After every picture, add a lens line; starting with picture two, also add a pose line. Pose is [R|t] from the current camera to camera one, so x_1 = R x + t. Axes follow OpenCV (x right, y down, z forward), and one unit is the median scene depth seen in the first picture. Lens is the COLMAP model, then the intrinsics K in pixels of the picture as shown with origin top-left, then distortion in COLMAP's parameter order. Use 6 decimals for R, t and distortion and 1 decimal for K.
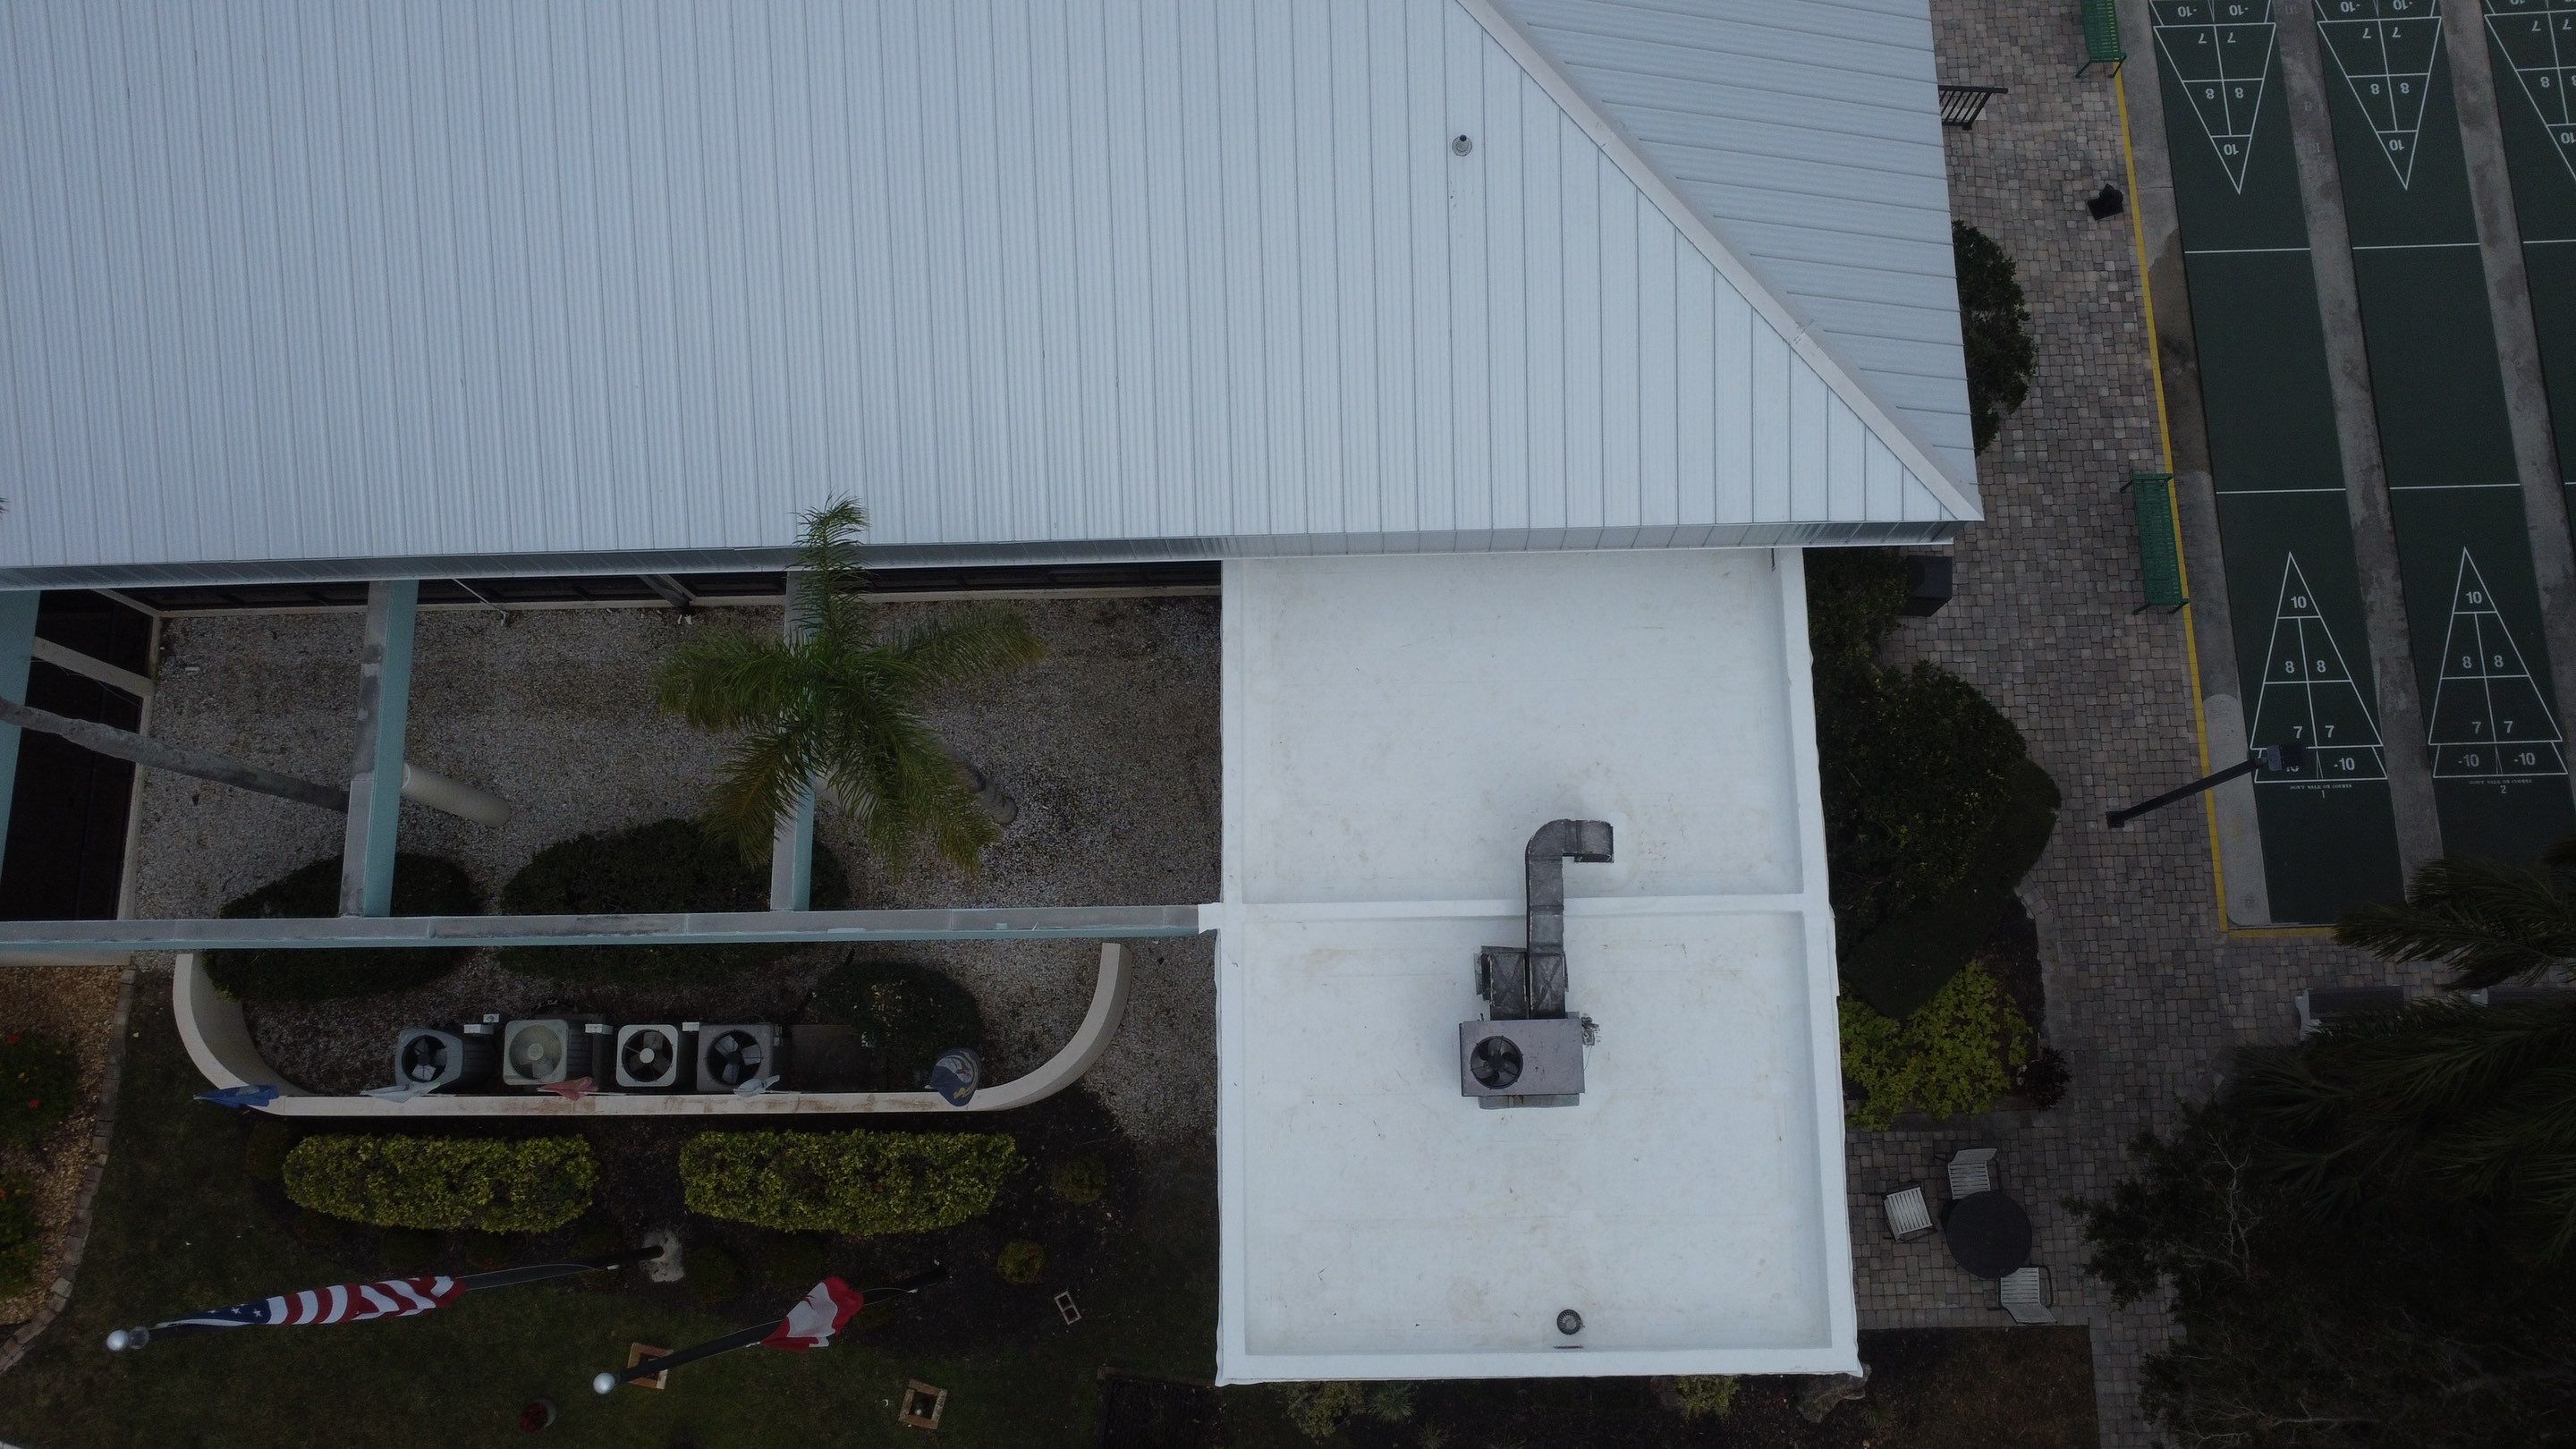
lens RADIAL K [[1859.0, 0, 1281.0], [0, 1859.0, 725.2], [0, 0, 1]] dist [-0.041119, -0.002183]
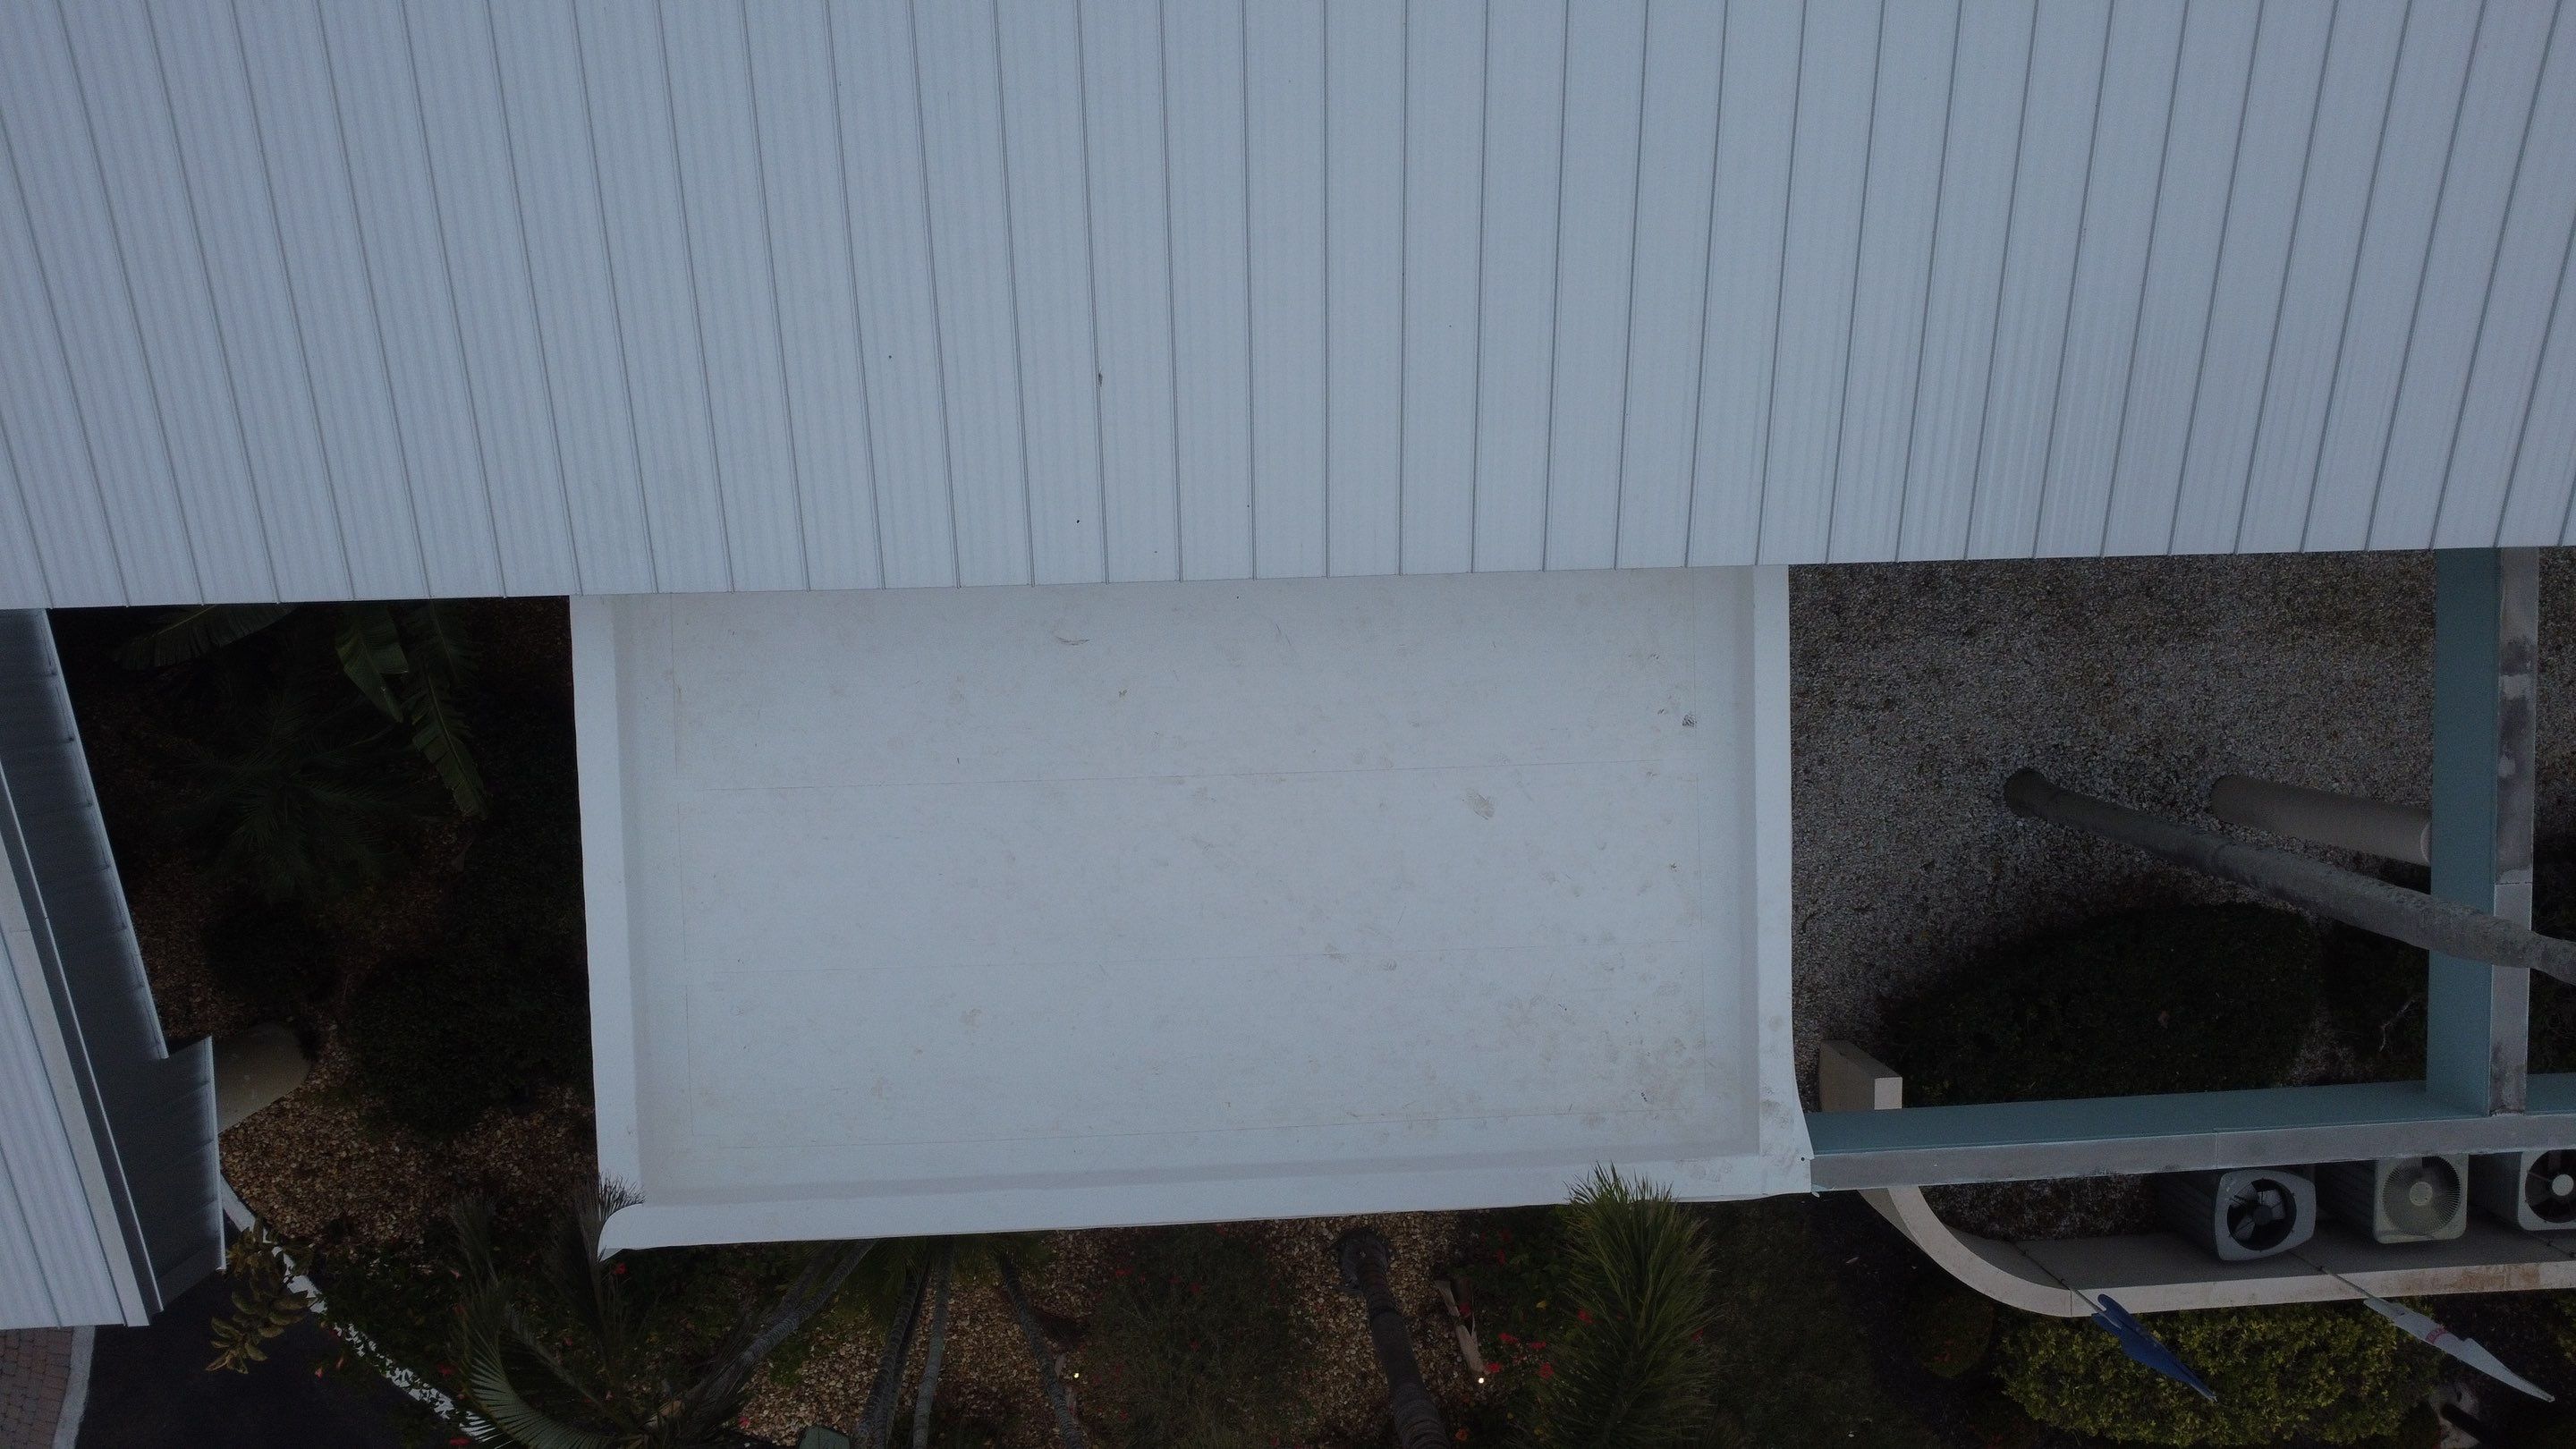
lens RADIAL K [[1859.0, 0, 1281.0], [0, 1859.0, 725.2], [0, 0, 1]] dist [-0.041119, -0.002183]
pose [[0.996035, -0.020428, 0.086580, -0.829263], [-0.003950, 0.962161, 0.272452, -0.151976], [-0.088870, -0.271713, 0.958266, 0.443914]]
